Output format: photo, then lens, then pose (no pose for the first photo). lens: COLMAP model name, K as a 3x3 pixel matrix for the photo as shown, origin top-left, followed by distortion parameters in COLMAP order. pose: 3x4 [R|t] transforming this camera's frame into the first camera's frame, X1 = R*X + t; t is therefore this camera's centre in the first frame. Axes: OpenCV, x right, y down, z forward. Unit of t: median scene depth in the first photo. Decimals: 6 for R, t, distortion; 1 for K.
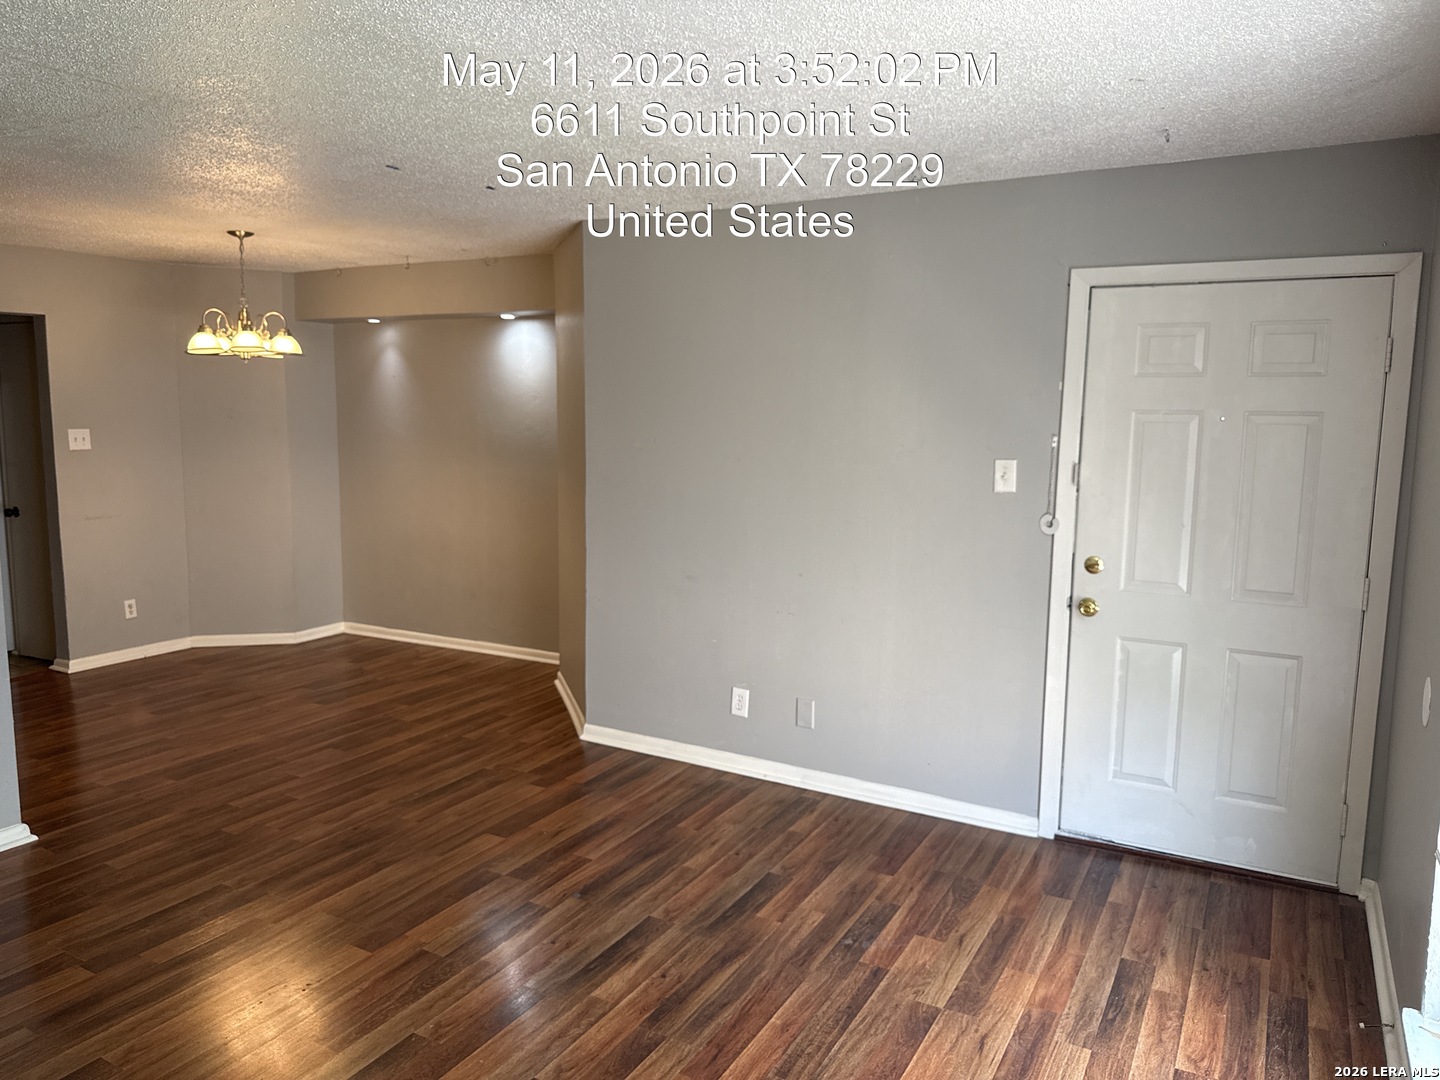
lens RADIAL K [[1030.5, 0, 695.5], [0, 1030.5, 521.3], [0, 0, 1]] dist [0.093555, -0.133612]
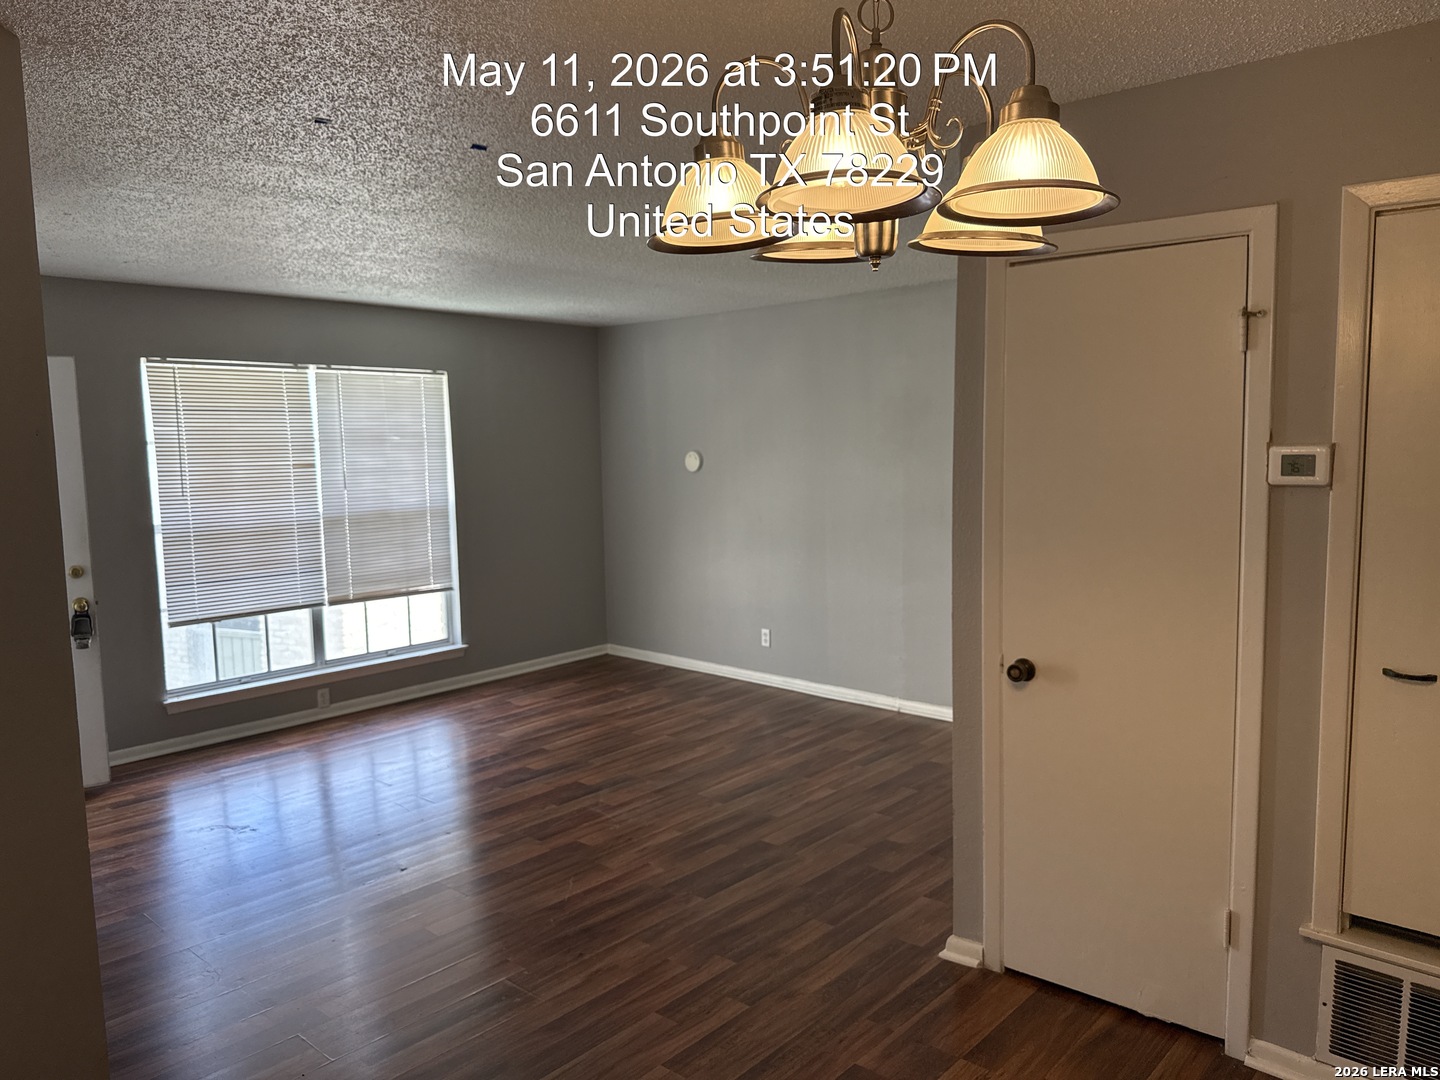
lens RADIAL K [[1019.7, 0, 718.8], [0, 1019.7, 537.5], [0, 0, 1]] dist [0.032790, -0.040067]
pose [[-0.978124, -0.012633, 0.207641, -0.637616], [0.030033, 0.979121, 0.201047, -0.202256], [-0.205845, 0.202884, -0.957322, 1.801846]]
